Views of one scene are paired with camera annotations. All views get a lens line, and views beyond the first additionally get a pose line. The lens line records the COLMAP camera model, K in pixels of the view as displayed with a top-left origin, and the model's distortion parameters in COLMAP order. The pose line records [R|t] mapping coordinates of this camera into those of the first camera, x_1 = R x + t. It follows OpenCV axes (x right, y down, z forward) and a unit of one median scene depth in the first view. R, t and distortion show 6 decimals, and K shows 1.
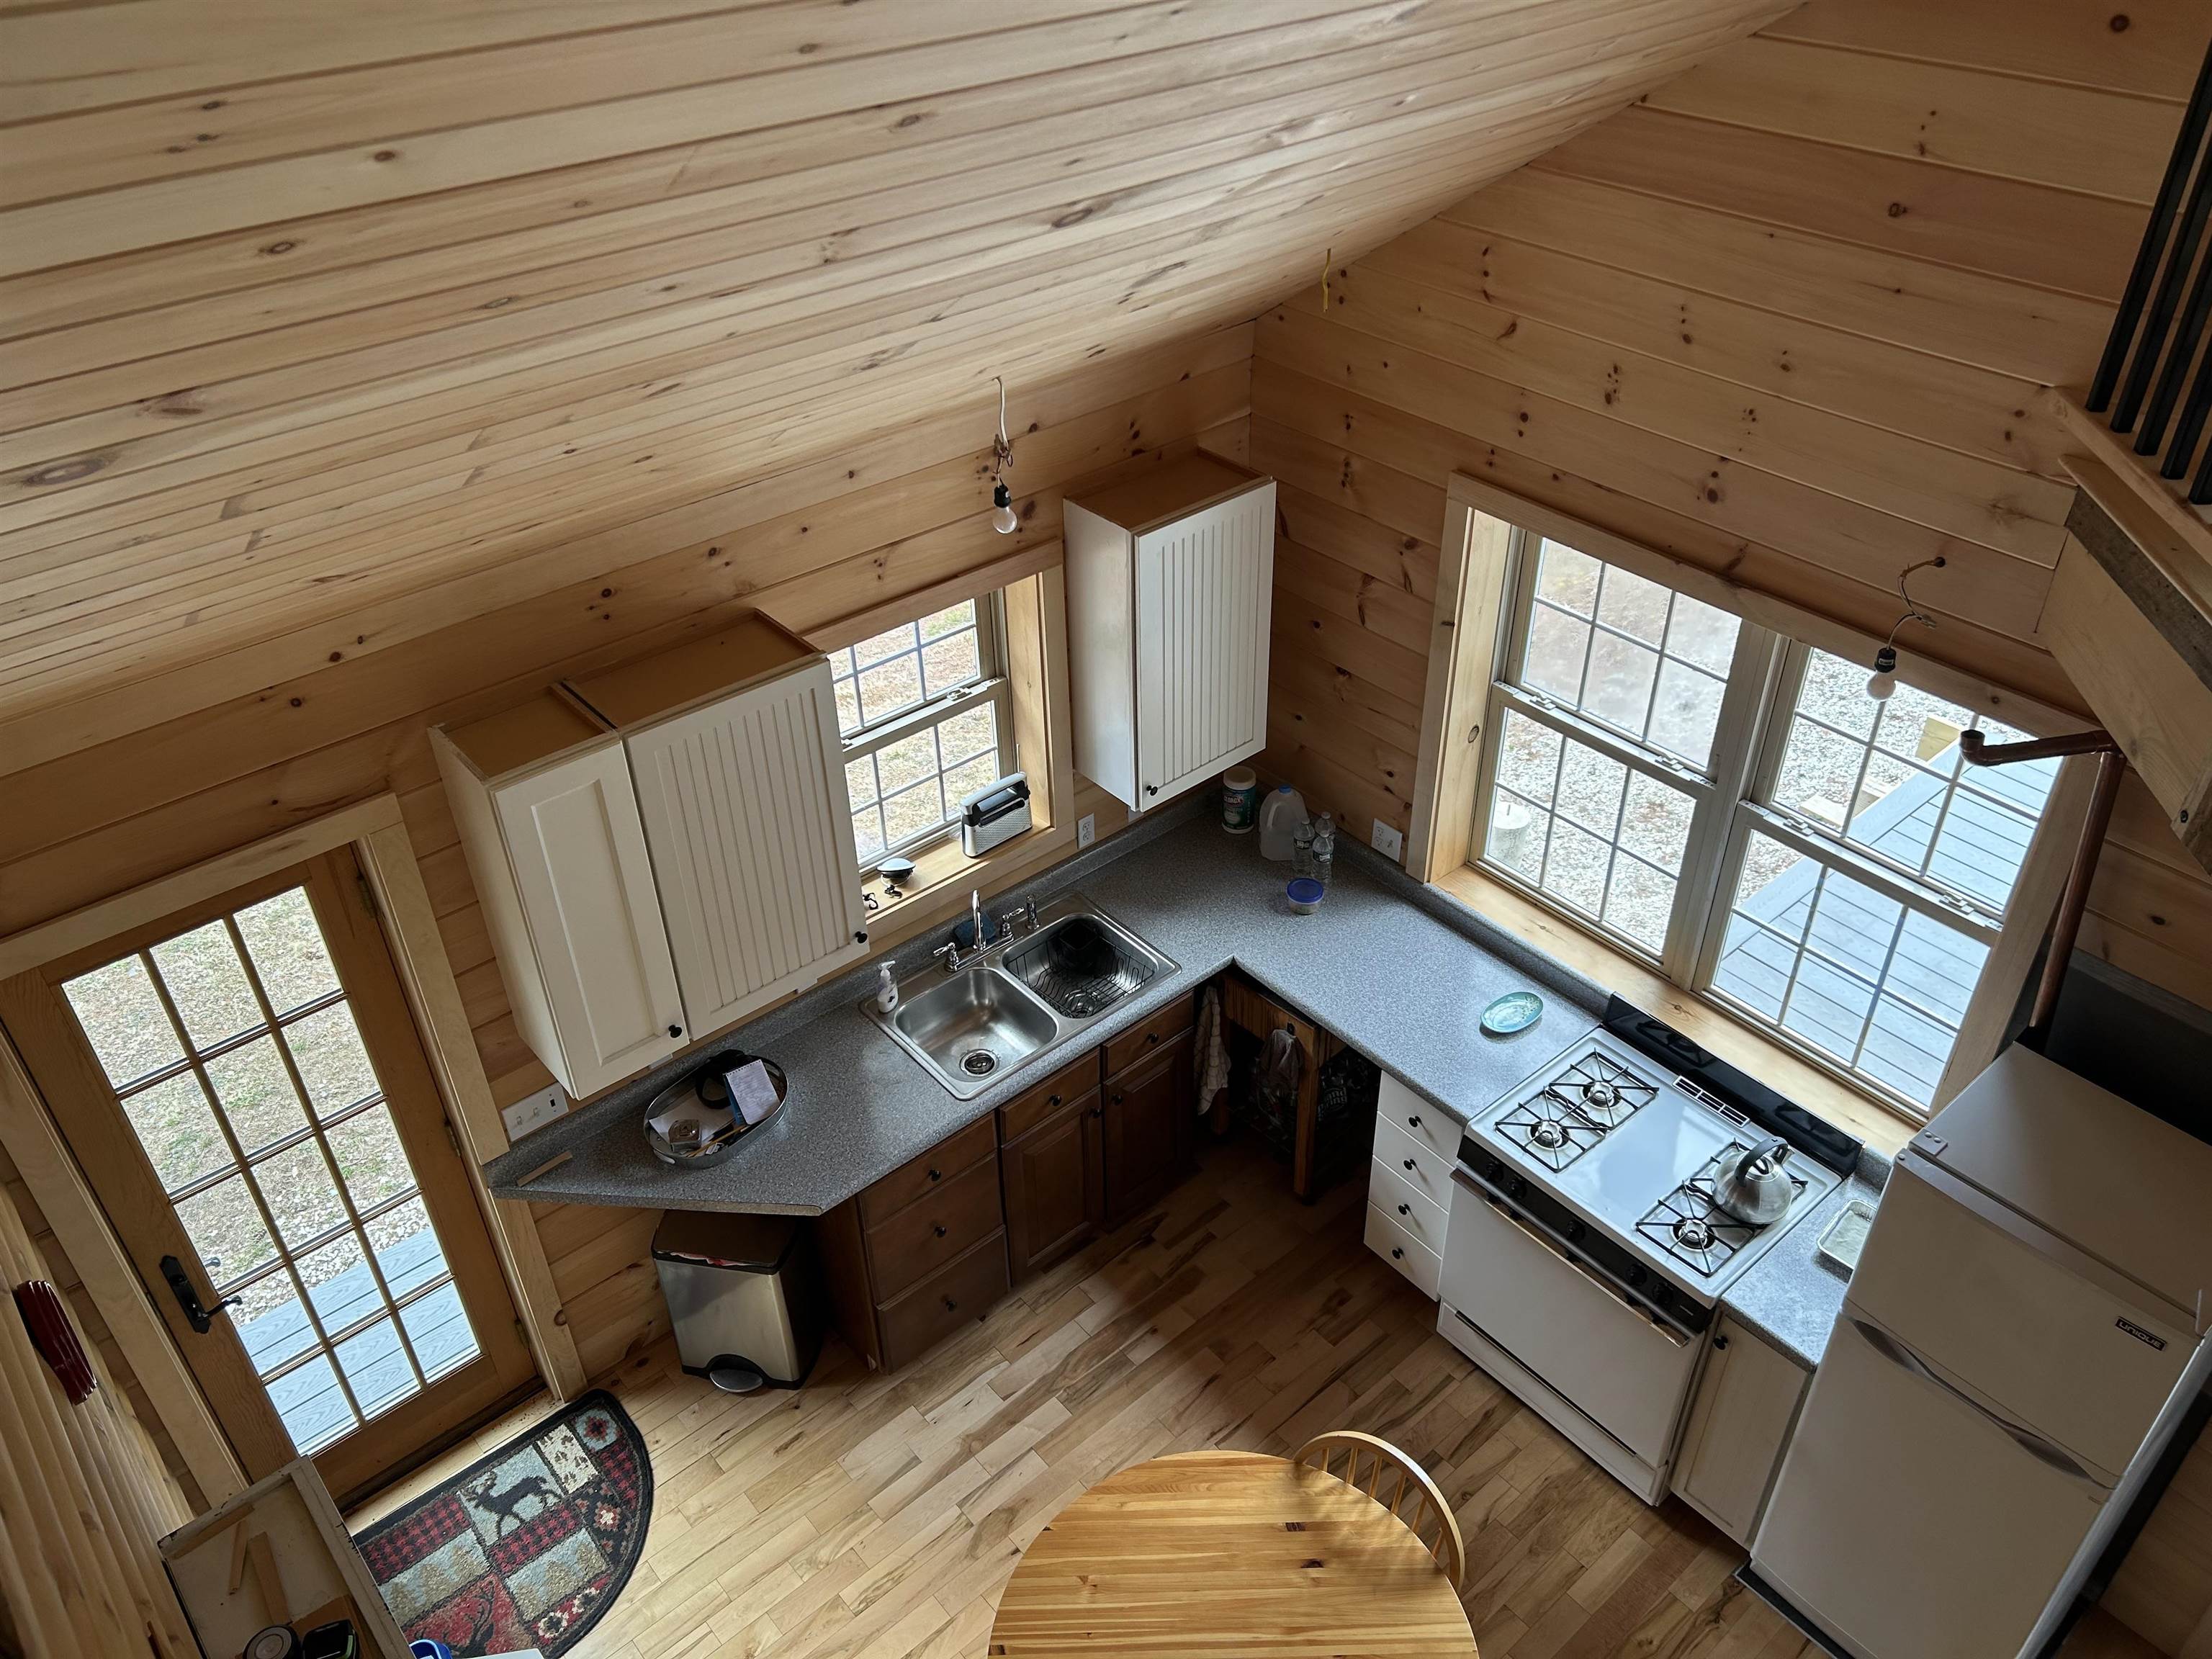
lens RADIAL K [[1657.2, 0, 1115.1], [0, 1657.2, 814.7], [0, 0, 1]] dist [0.046563, -0.051509]
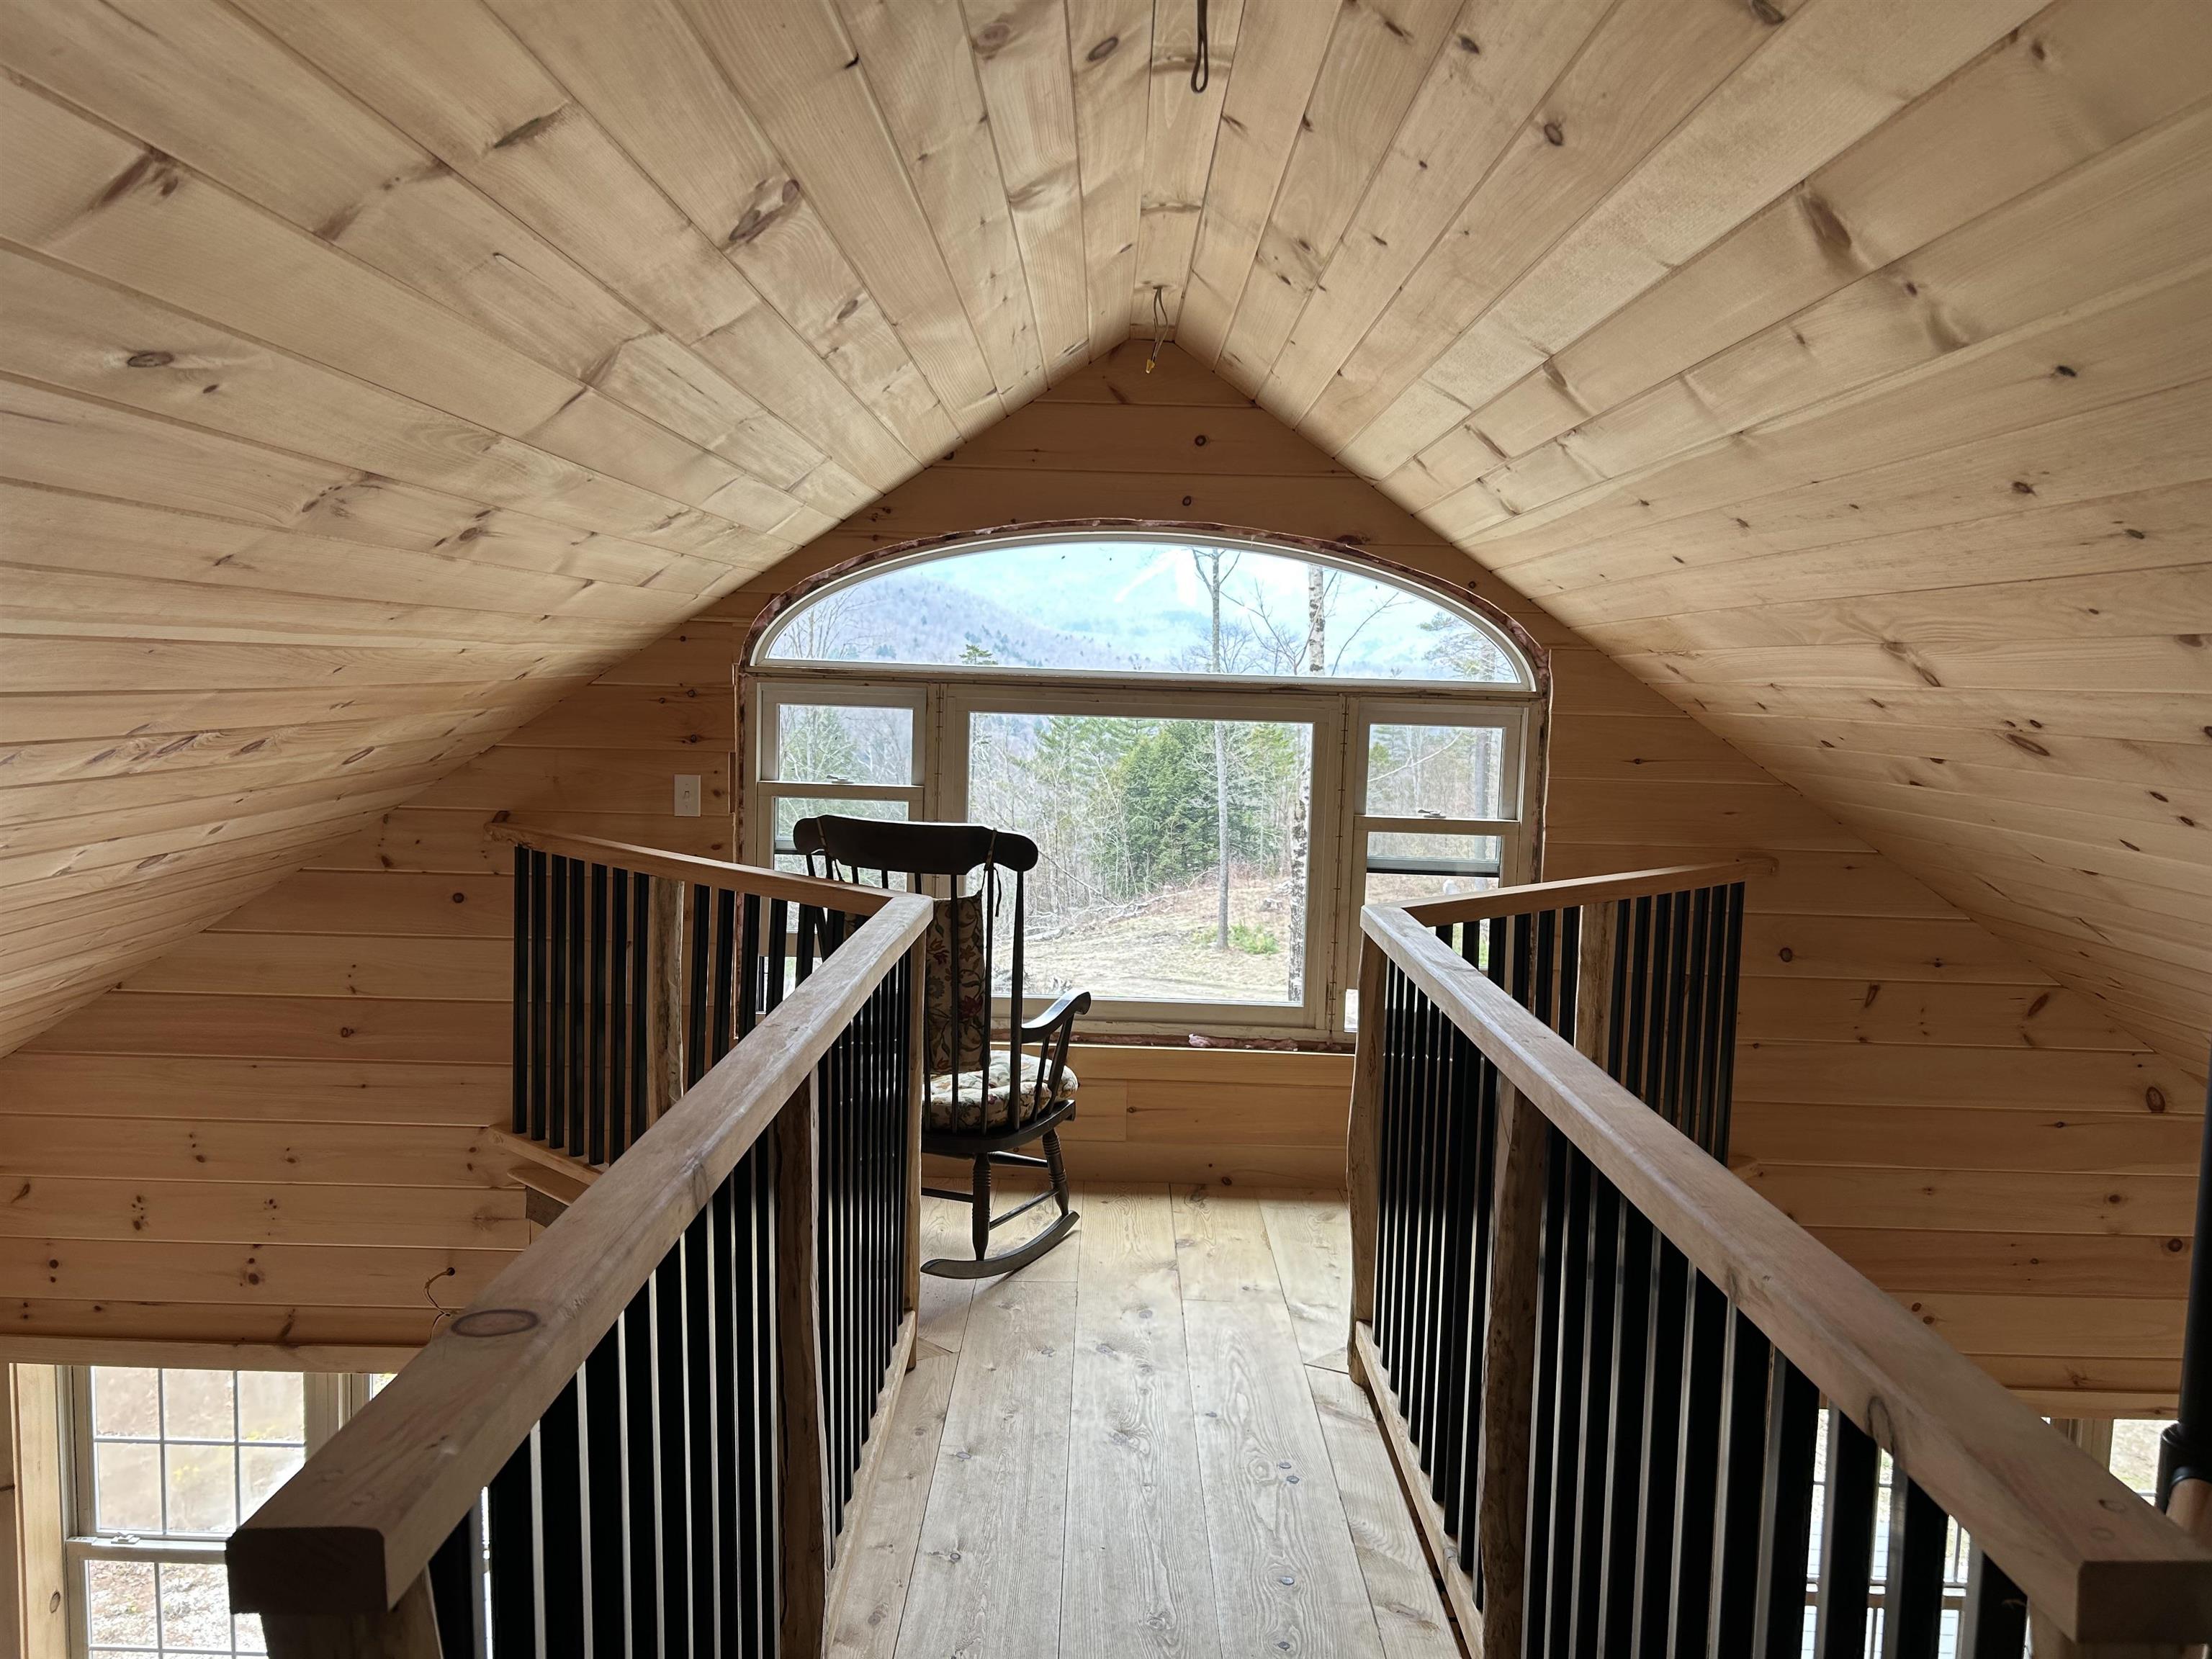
lens RADIAL K [[1657.2, 0, 1129.0], [0, 1657.2, 812.8], [0, 0, 1]] dist [0.046563, -0.051509]
pose [[0.645397, -0.031217, 0.763209, -0.123512], [0.413366, 0.854489, -0.314607, 0.139959], [-0.642333, 0.518531, 0.564389, -0.218614]]
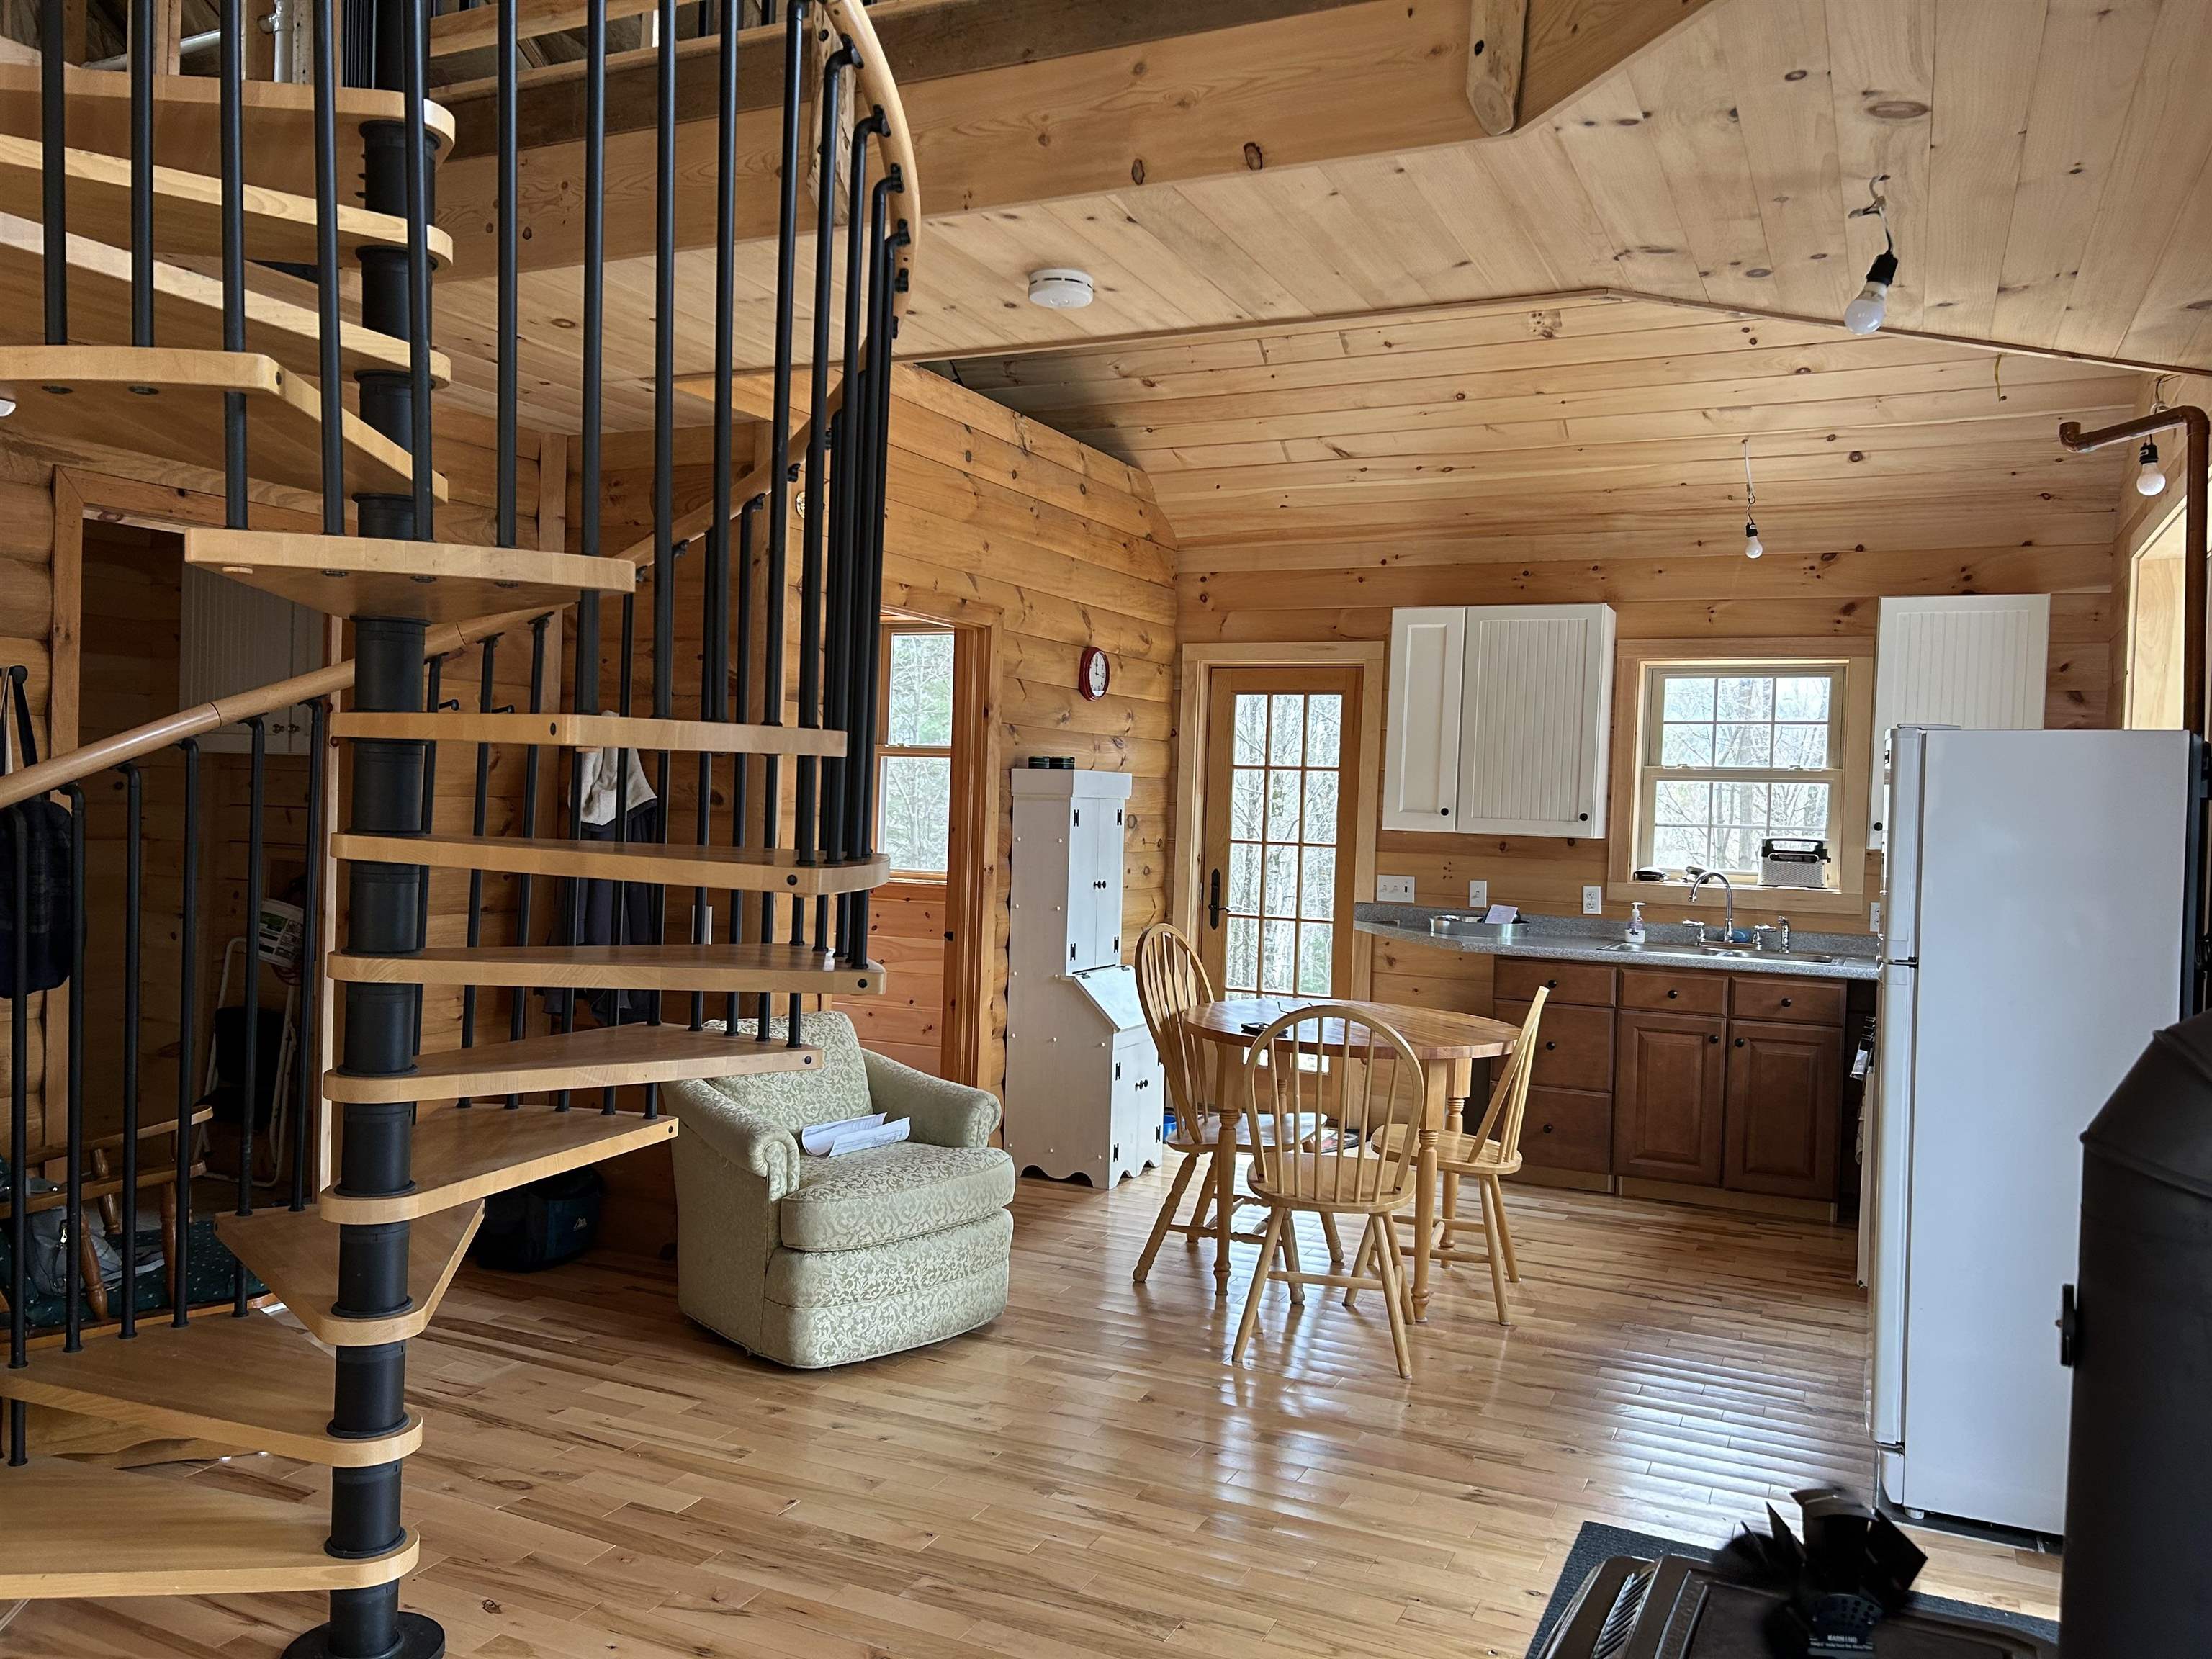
lens RADIAL K [[1657.2, 0, 1094.8], [0, 1657.2, 844.7], [0, 0, 1]] dist [0.046563, -0.051509]
pose [[0.392705, 0.056055, -0.917955, 1.025531], [-0.567544, 0.800177, -0.193935, 0.621506], [0.723655, 0.597139, 0.346047, 0.188541]]
